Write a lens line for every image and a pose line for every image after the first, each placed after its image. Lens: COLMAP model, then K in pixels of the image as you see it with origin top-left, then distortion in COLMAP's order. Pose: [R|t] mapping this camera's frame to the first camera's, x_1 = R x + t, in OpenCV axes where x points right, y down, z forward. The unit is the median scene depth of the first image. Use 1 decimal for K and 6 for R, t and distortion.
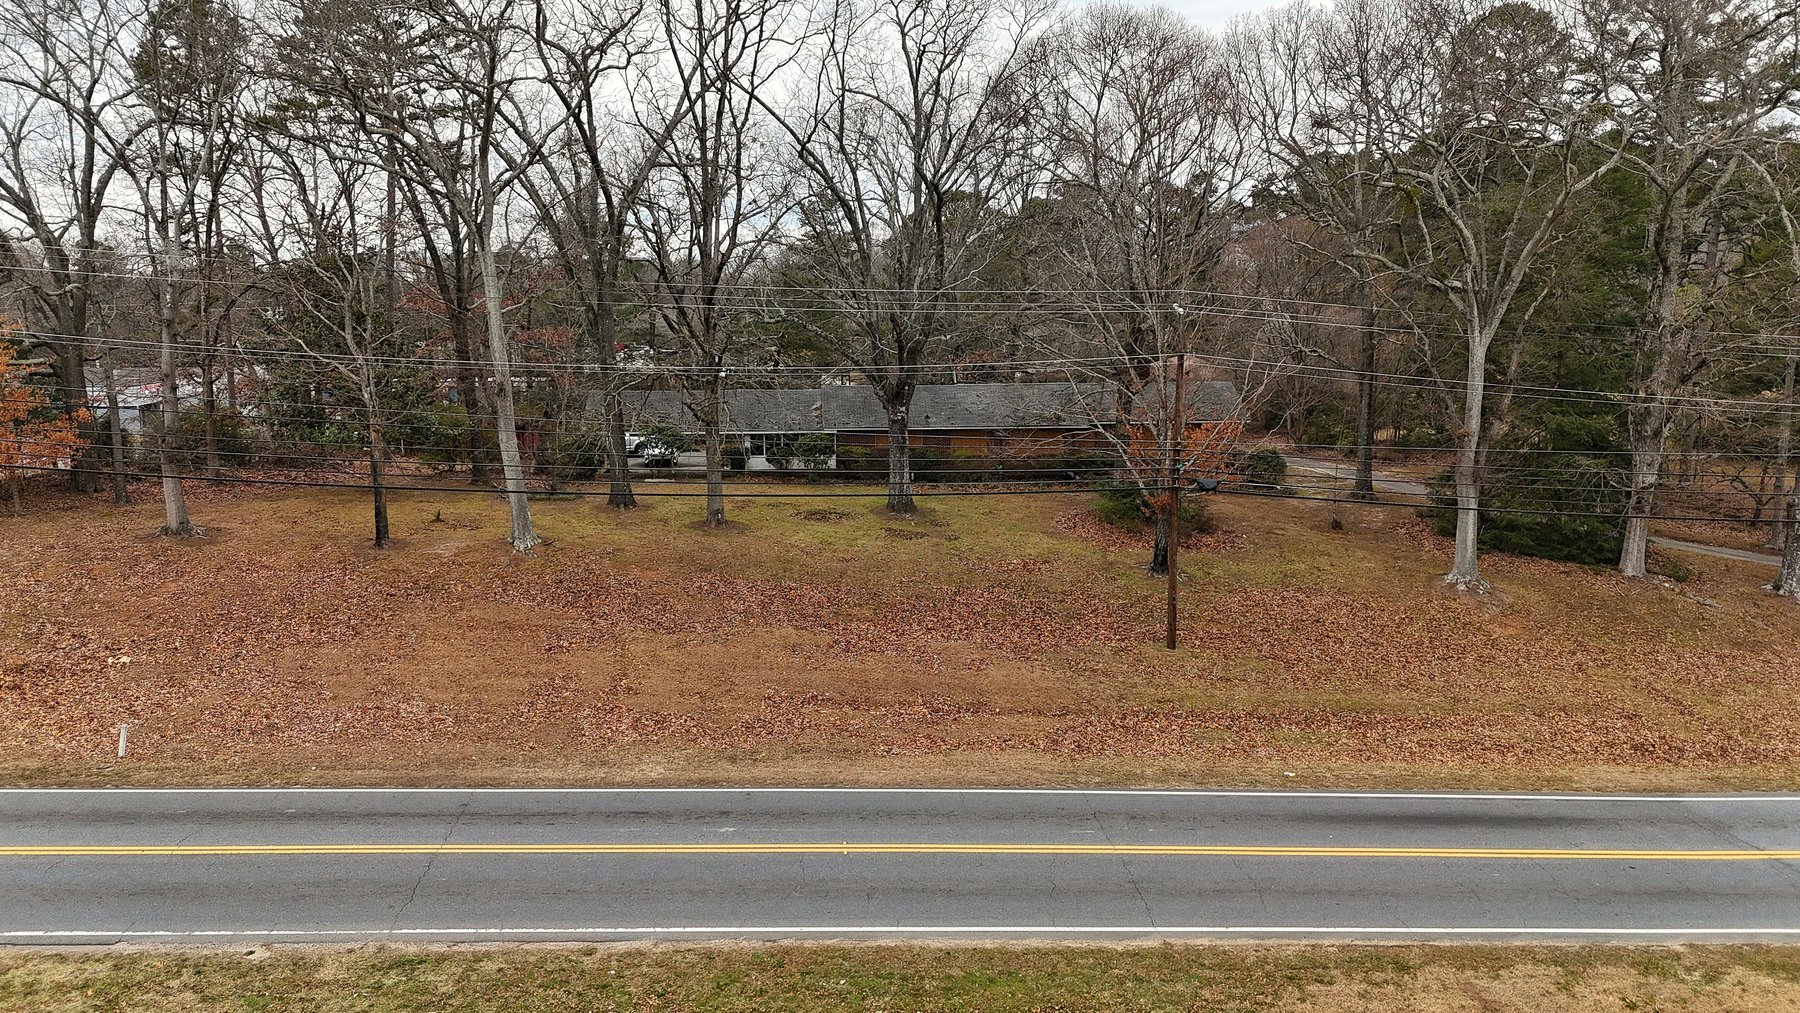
lens RADIAL K [[1311.0, 0, 892.6], [0, 1311.0, 505.1], [0, 0, 1]] dist [0.077045, -0.071868]
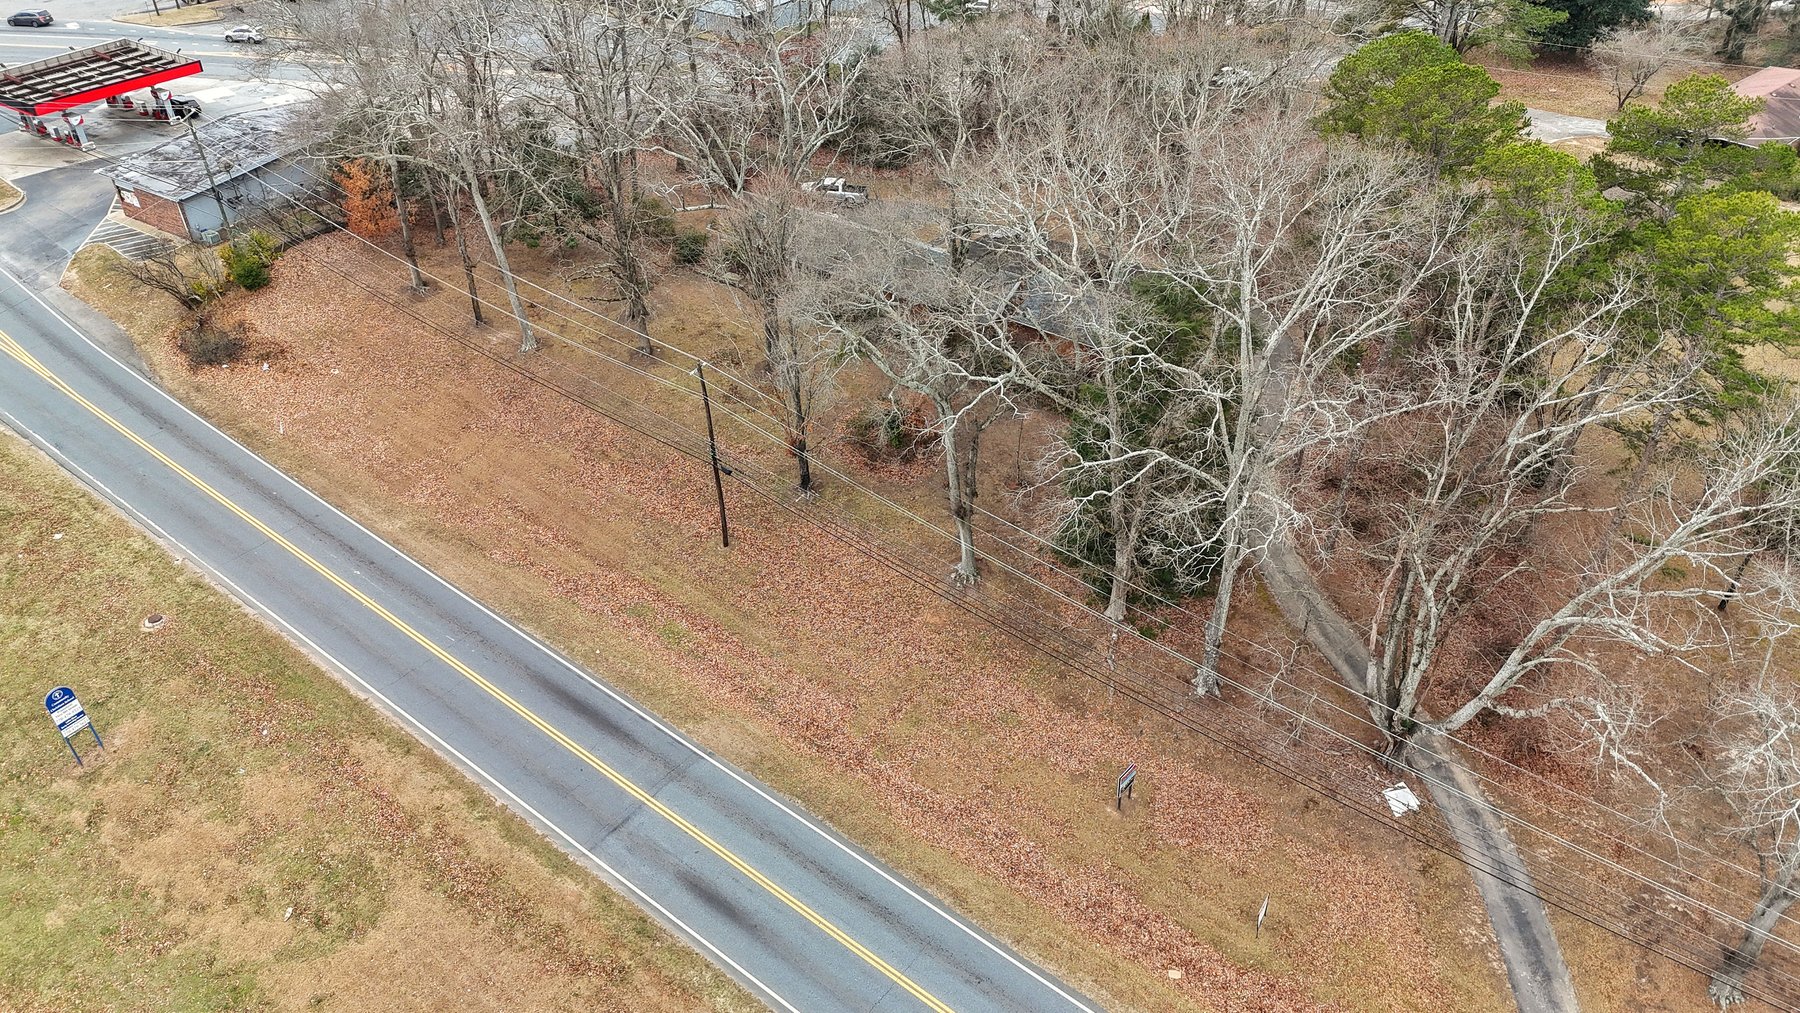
lens RADIAL K [[1311.0, 0, 896.5], [0, 1311.0, 494.9], [0, 0, 1]] dist [0.077045, -0.071868]
pose [[0.737258, 0.381506, -0.557588, 1.579846], [-0.100711, 0.878146, 0.467671, -0.922210], [0.668063, -0.288639, 0.685842, 0.043965]]
